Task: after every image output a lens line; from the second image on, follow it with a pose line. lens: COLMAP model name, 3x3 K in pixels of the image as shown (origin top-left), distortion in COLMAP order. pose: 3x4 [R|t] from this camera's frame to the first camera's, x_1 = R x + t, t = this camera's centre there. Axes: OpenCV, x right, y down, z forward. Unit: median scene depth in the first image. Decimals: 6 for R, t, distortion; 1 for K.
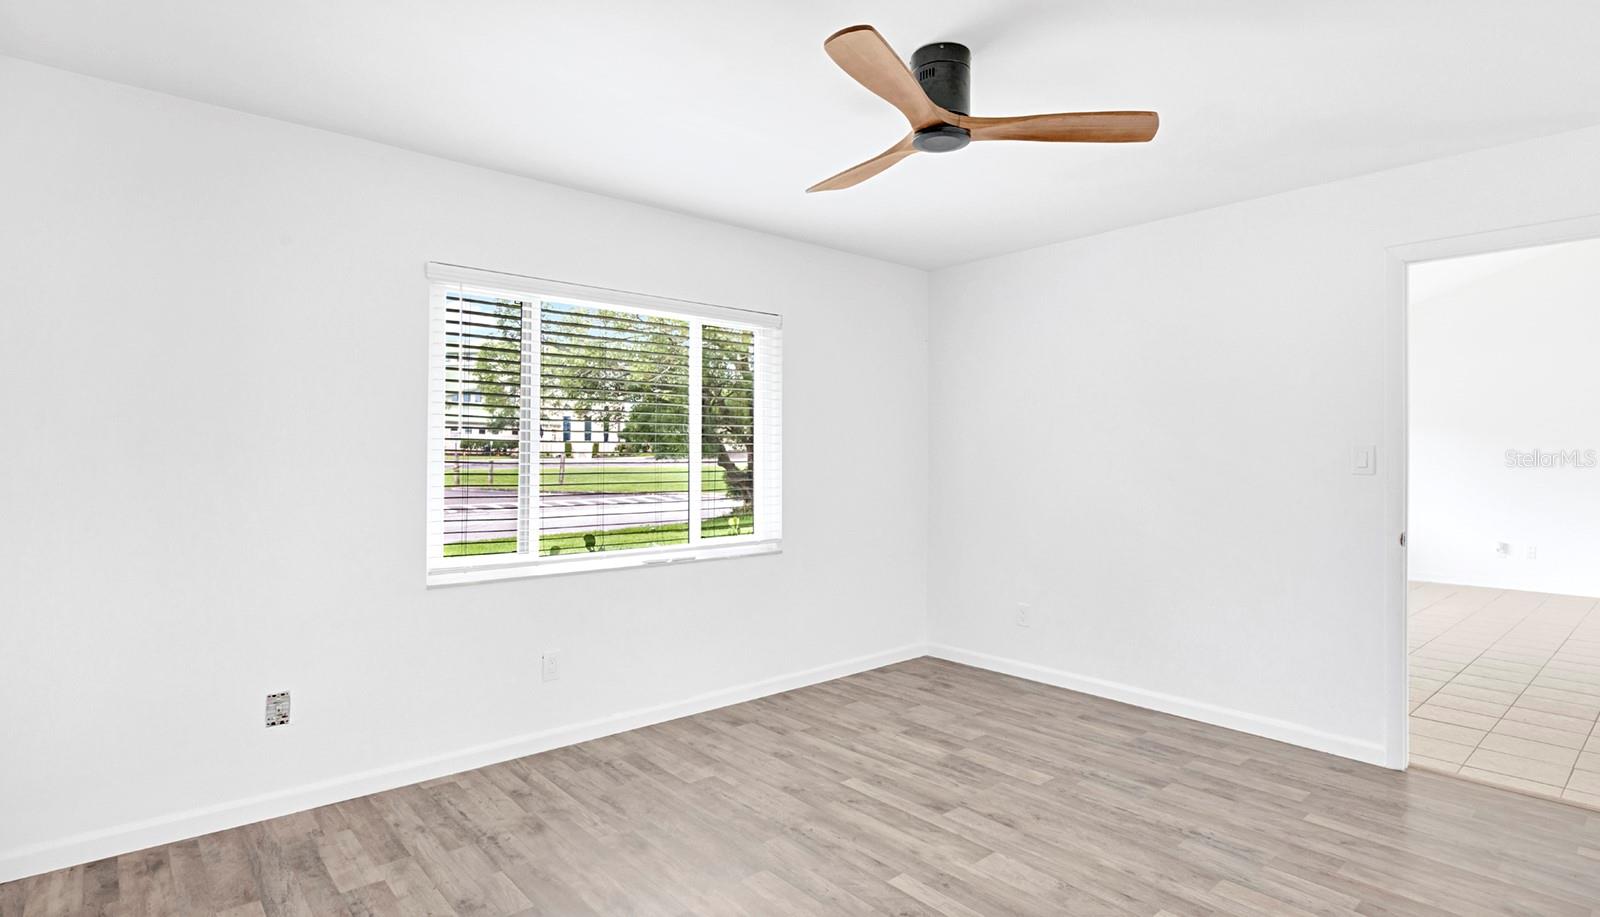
lens RADIAL K [[793.5, 0, 784.0], [0, 793.5, 457.5], [0, 0, 1]] dist [-0.003153, -0.000503]
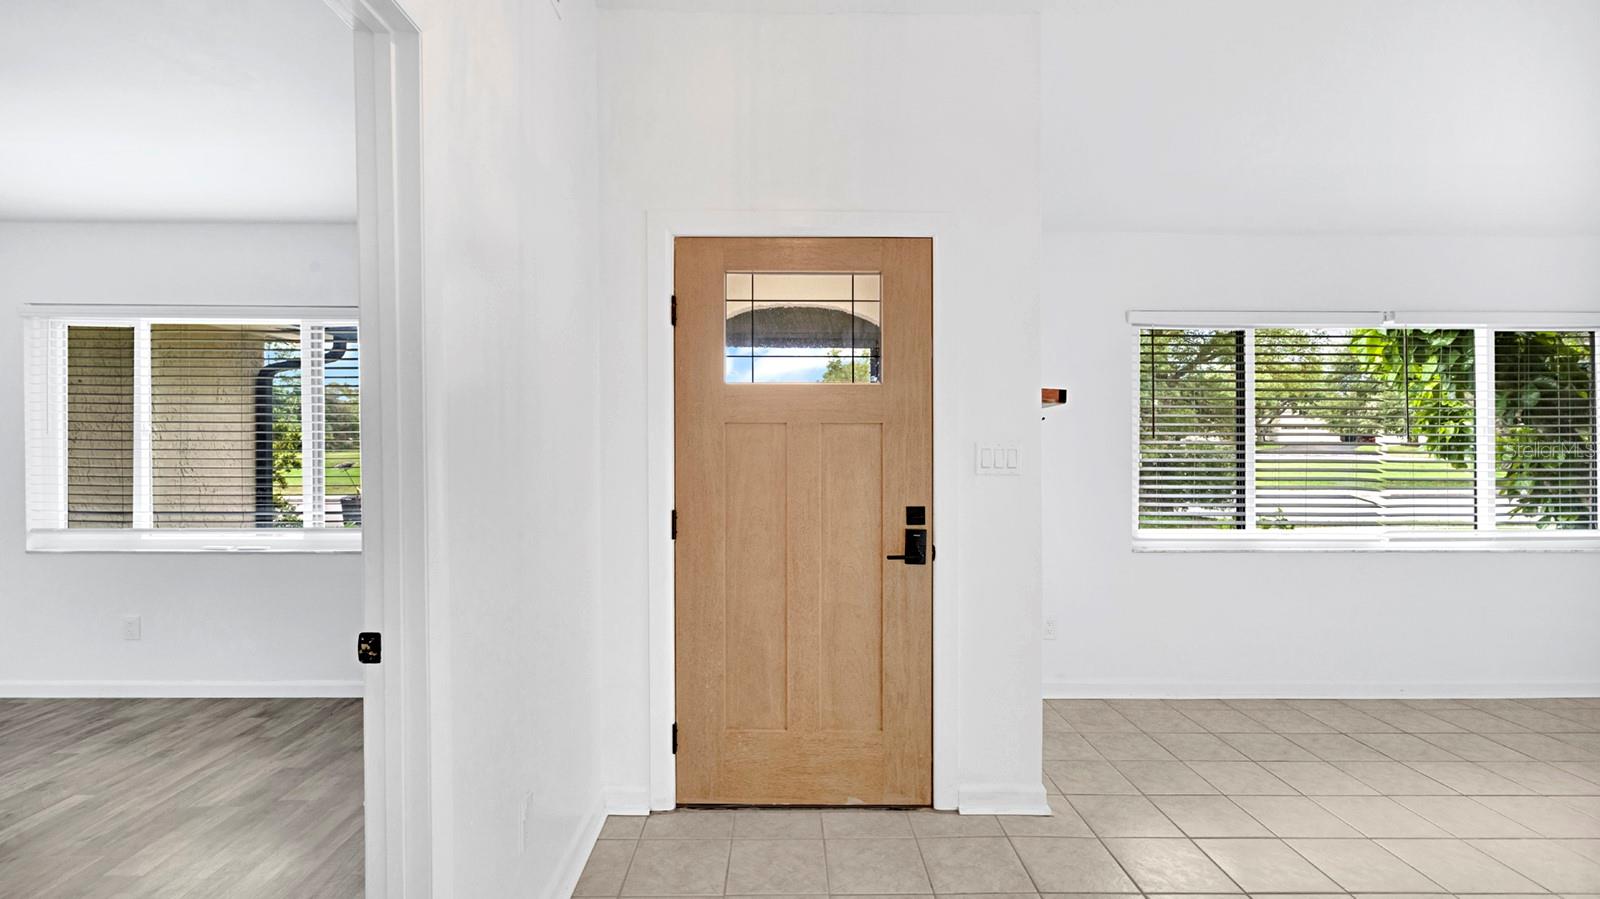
lens RADIAL K [[726.9, 0, 800.0], [0, 726.9, 449.5], [0, 0, 1]] dist [0.001360, 0.000308]
pose [[0.767936, 0.001818, -0.640524, 1.182004], [-0.001250, 0.999998, 0.001340, -0.009061], [0.640525, -0.000228, 0.767937, 0.800737]]
